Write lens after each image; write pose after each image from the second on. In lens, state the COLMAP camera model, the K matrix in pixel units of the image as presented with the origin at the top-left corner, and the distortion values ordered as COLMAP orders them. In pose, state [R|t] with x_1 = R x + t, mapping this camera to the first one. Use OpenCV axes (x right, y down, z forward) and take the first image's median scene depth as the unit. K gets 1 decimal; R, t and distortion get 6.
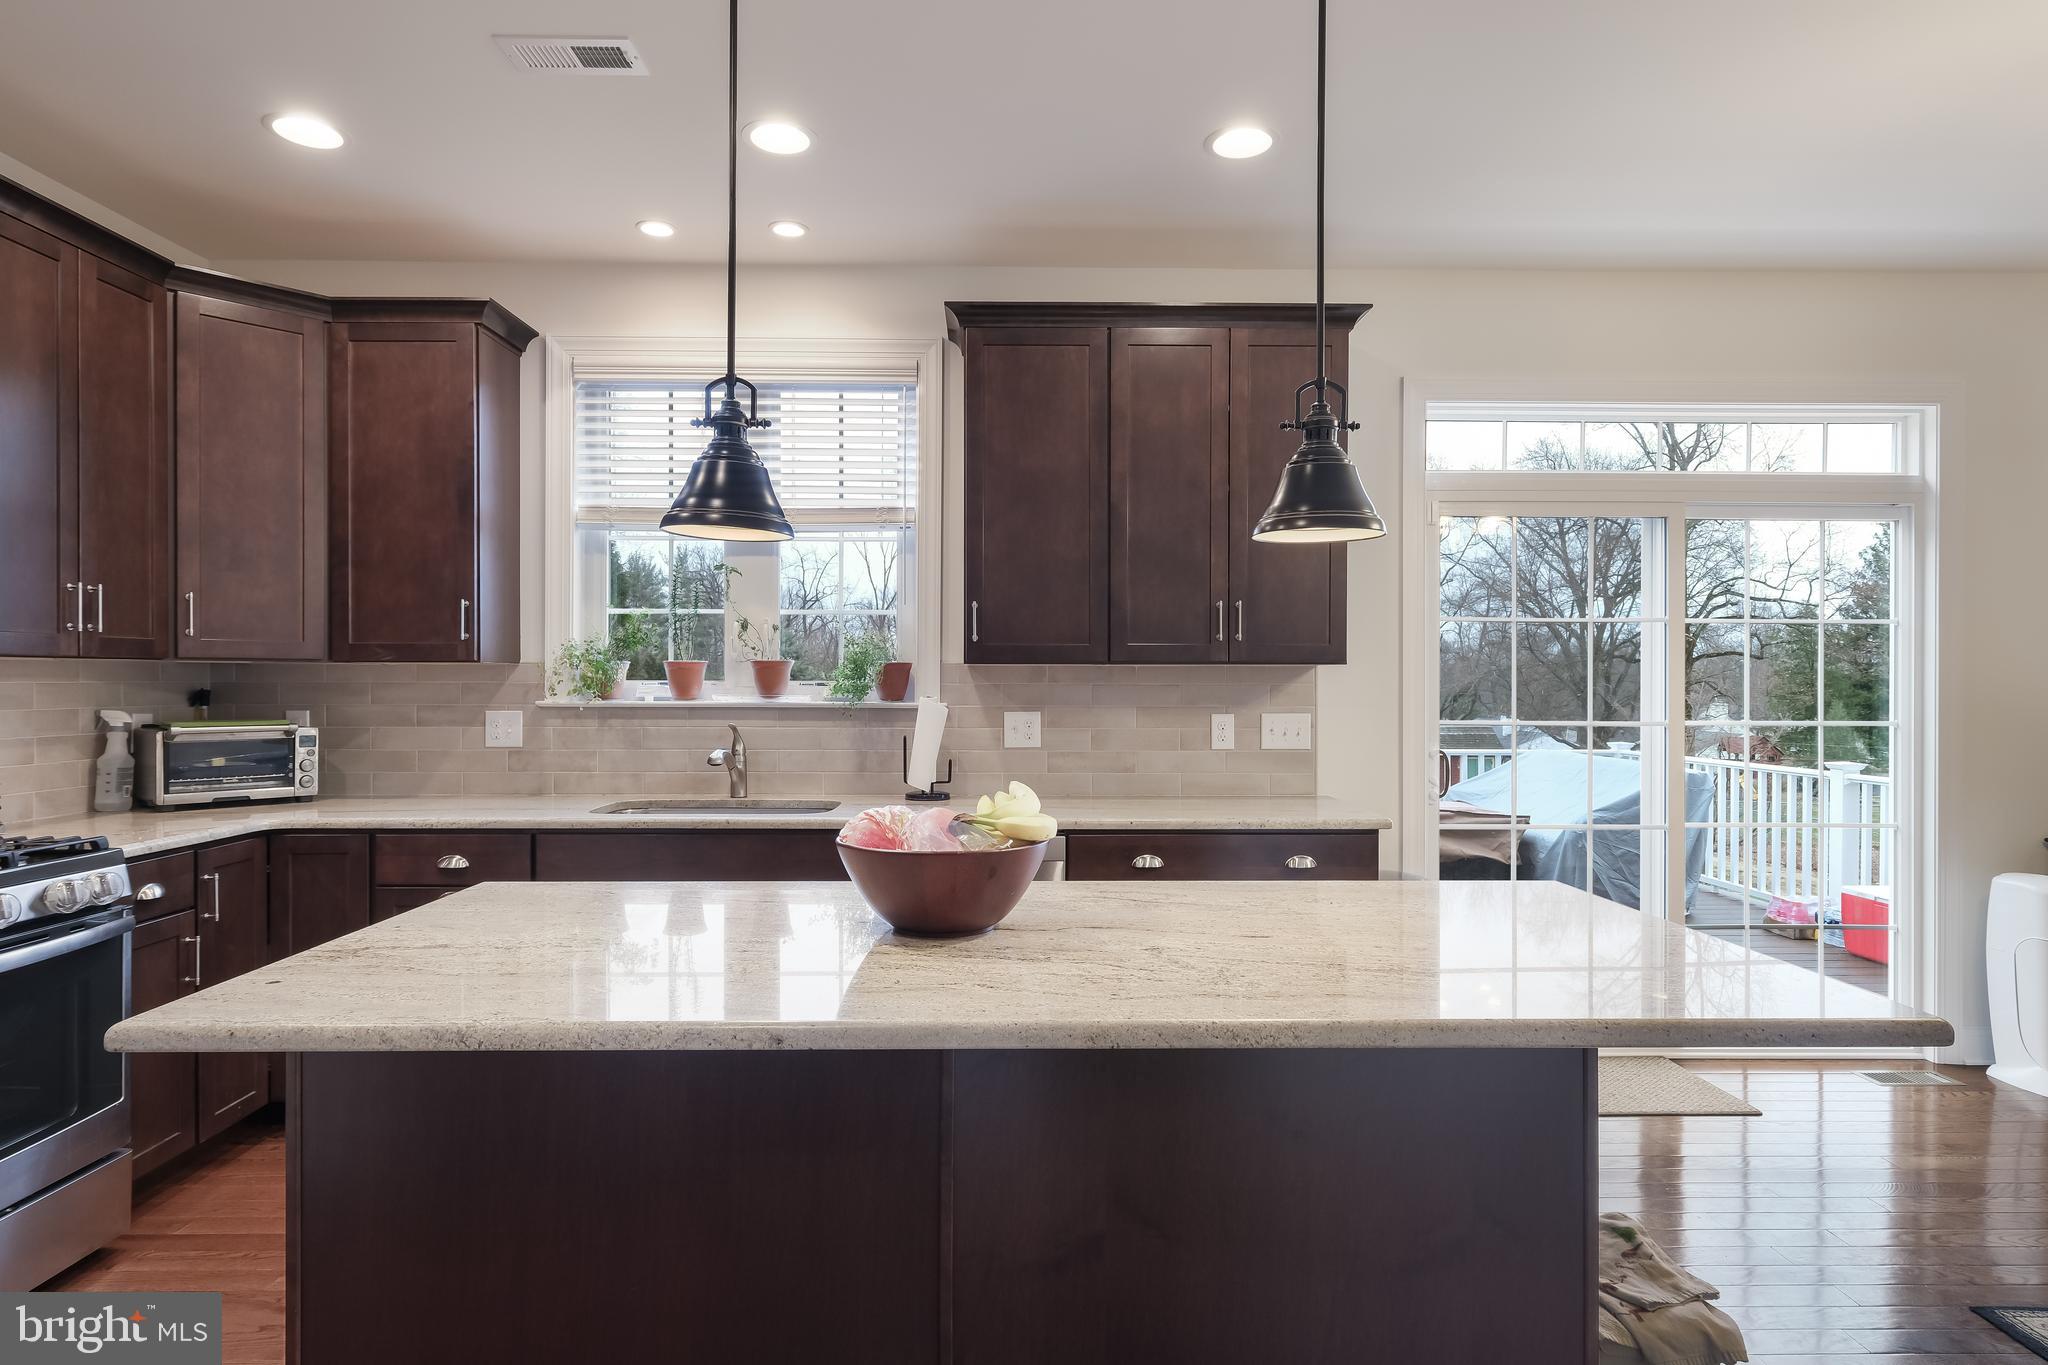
lens RADIAL K [[1128.1, 0, 1036.0], [0, 1128.1, 683.5], [0, 0, 1]] dist [0.006869, 0.000152]
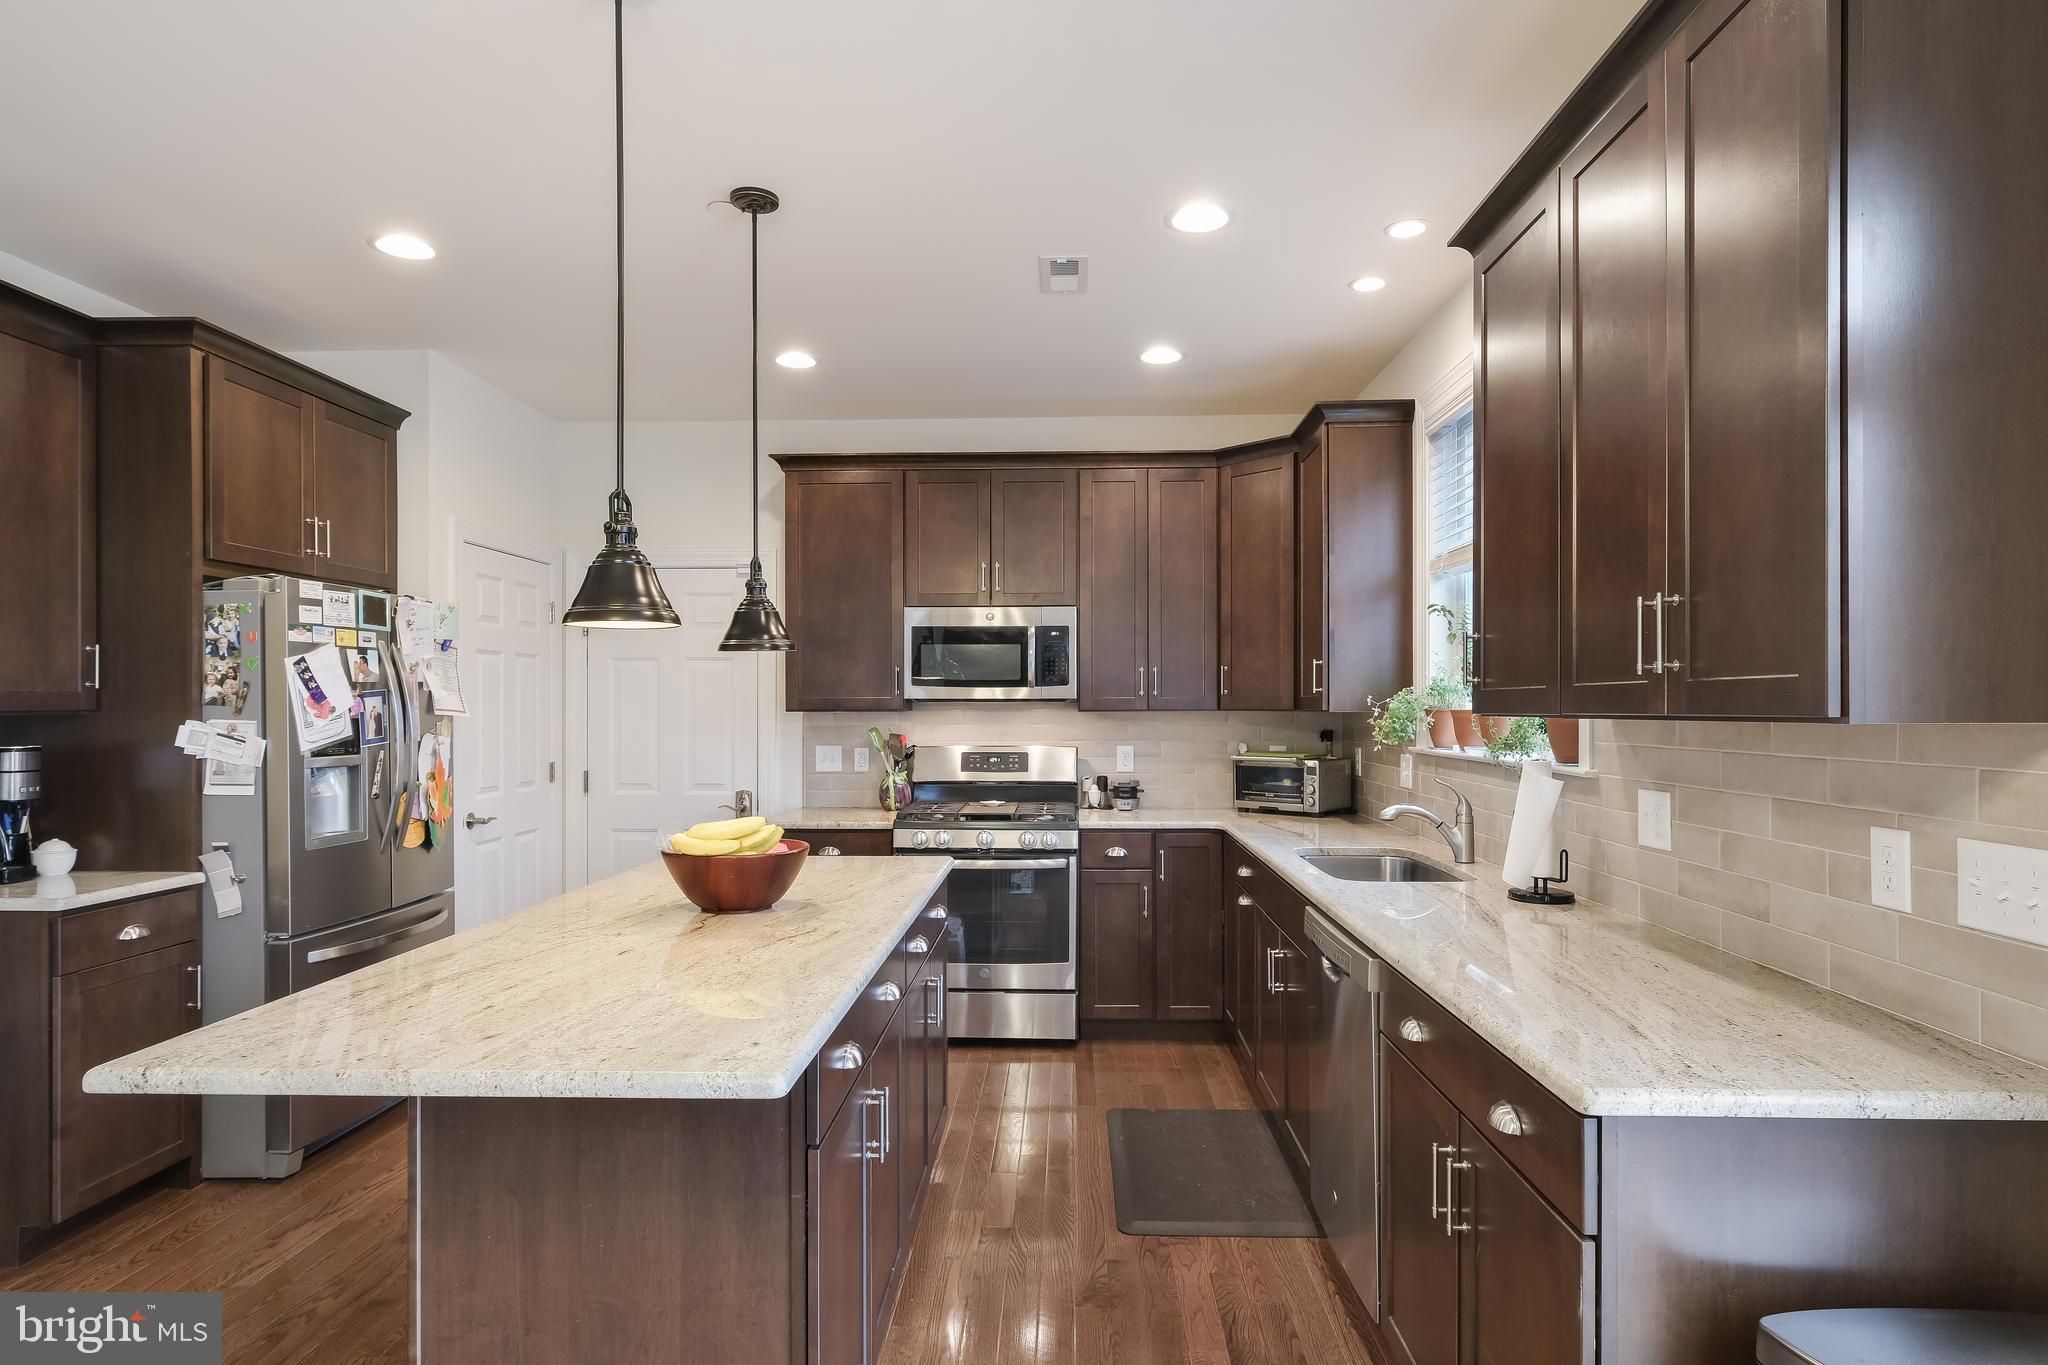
lens RADIAL K [[1128.1, 0, 1014.4], [0, 1128.1, 702.9], [0, 0, 1]] dist [0.006869, 0.000152]
pose [[-0.068750, -0.004502, -0.997624, 0.643954], [-0.001592, 0.999989, -0.004403, -0.020422], [0.997633, 0.001286, -0.068756, 0.697000]]
